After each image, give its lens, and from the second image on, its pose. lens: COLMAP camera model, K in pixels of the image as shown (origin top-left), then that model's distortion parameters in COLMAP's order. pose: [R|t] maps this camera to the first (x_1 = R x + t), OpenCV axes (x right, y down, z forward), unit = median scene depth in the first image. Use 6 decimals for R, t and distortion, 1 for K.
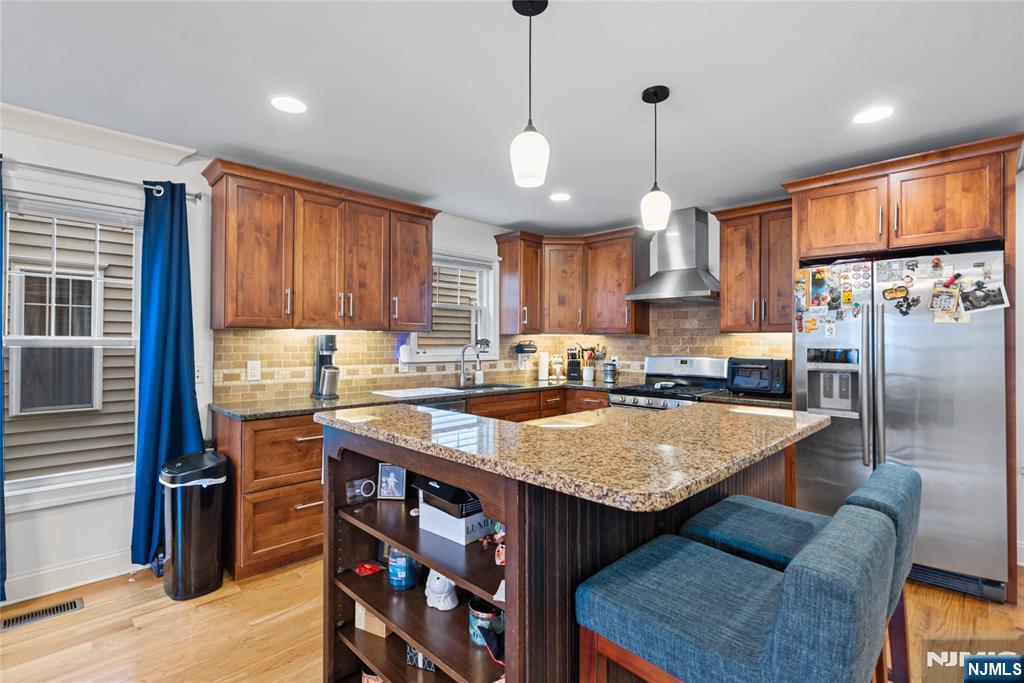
lens RADIAL K [[477.1, 0, 507.6], [0, 477.1, 335.2], [0, 0, 1]] dist [-0.002704, 0.000331]
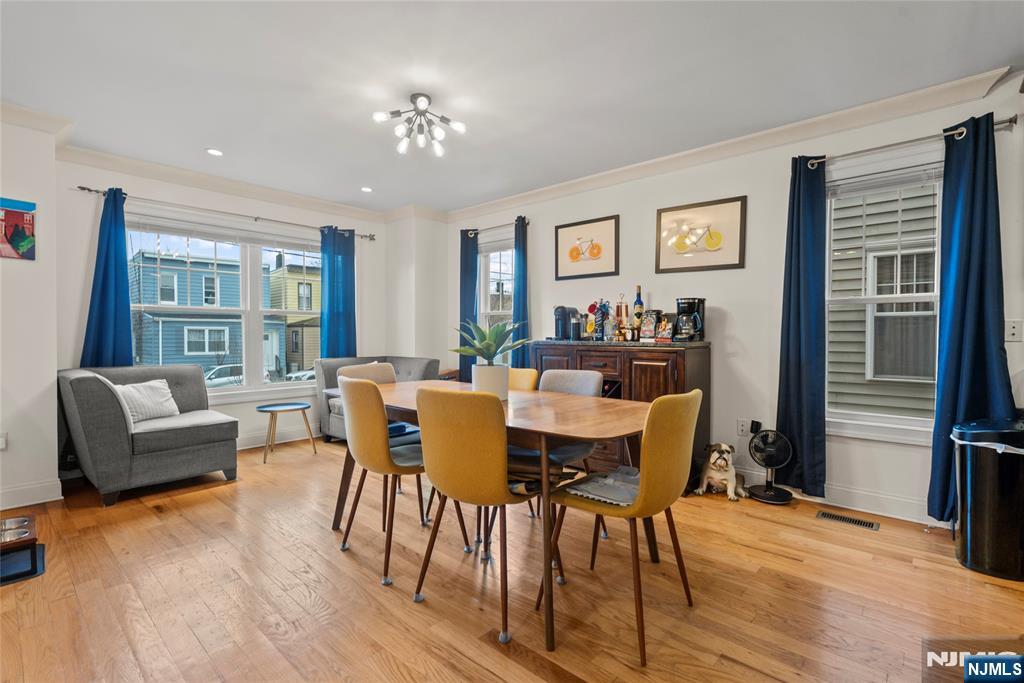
lens RADIAL K [[469.5, 0, 515.6], [0, 469.5, 342.2], [0, 0, 1]] dist [-0.001705, 0.000063]
pose [[0.068390, 0.011823, -0.997589, 0.106075], [0.011375, 0.999856, 0.012630, 0.069481], [0.997594, -0.012212, 0.068245, 0.049628]]
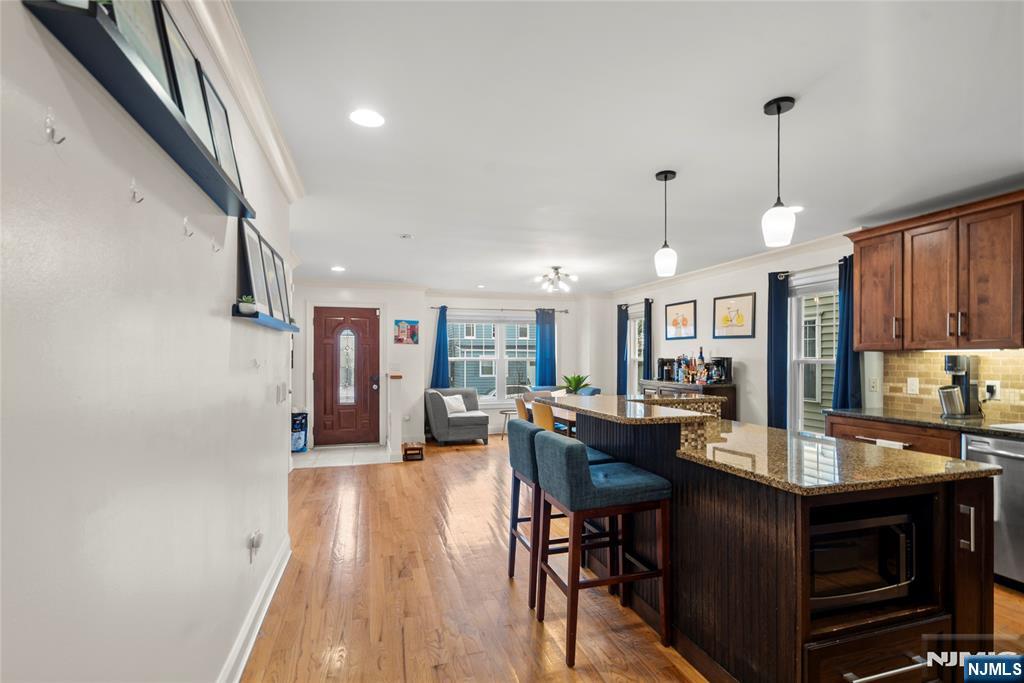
lens RADIAL K [[480.0, 0, 521.4], [0, 480.0, 356.3], [0, 0, 1]] dist [0.001777, 0.000691]
pose [[-0.449000, -0.008439, -0.893492, 0.918741], [0.008392, 0.999871, -0.013661, 0.007766], [0.893492, -0.013632, -0.448871, 0.621560]]
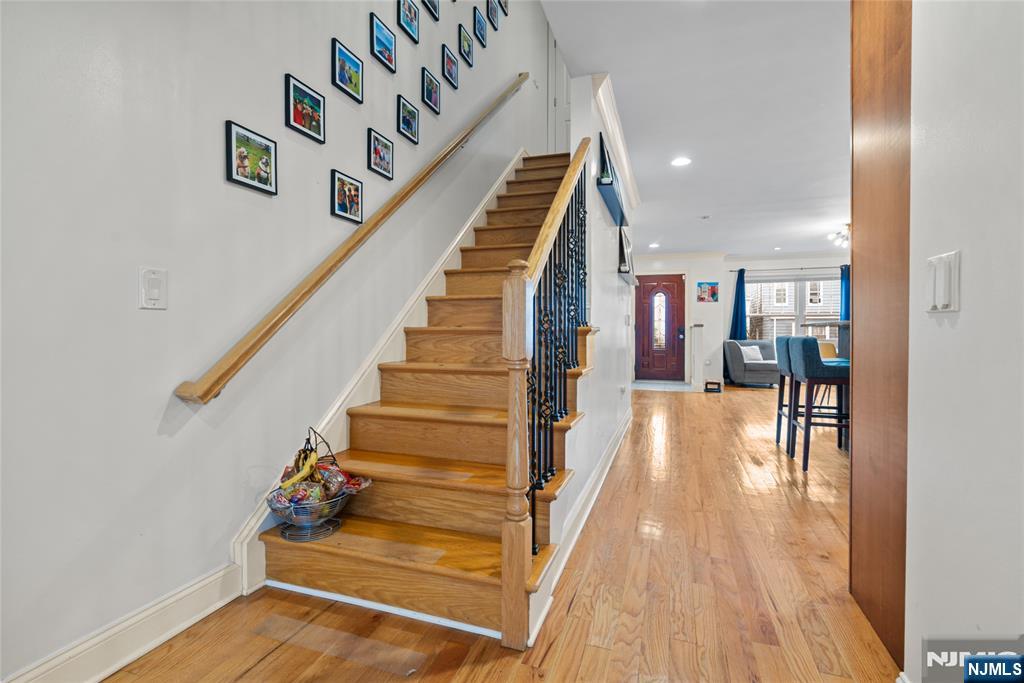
lens RADIAL K [[465.5, 0, 517.0], [0, 465.5, 328.8], [0, 0, 1]] dist [-0.001289, 0.000111]
pose [[-0.889193, -0.008397, -0.457455, 1.321233], [-0.002096, 0.999896, -0.014280, 0.105580], [0.457528, -0.011739, -0.889118, 0.984017]]
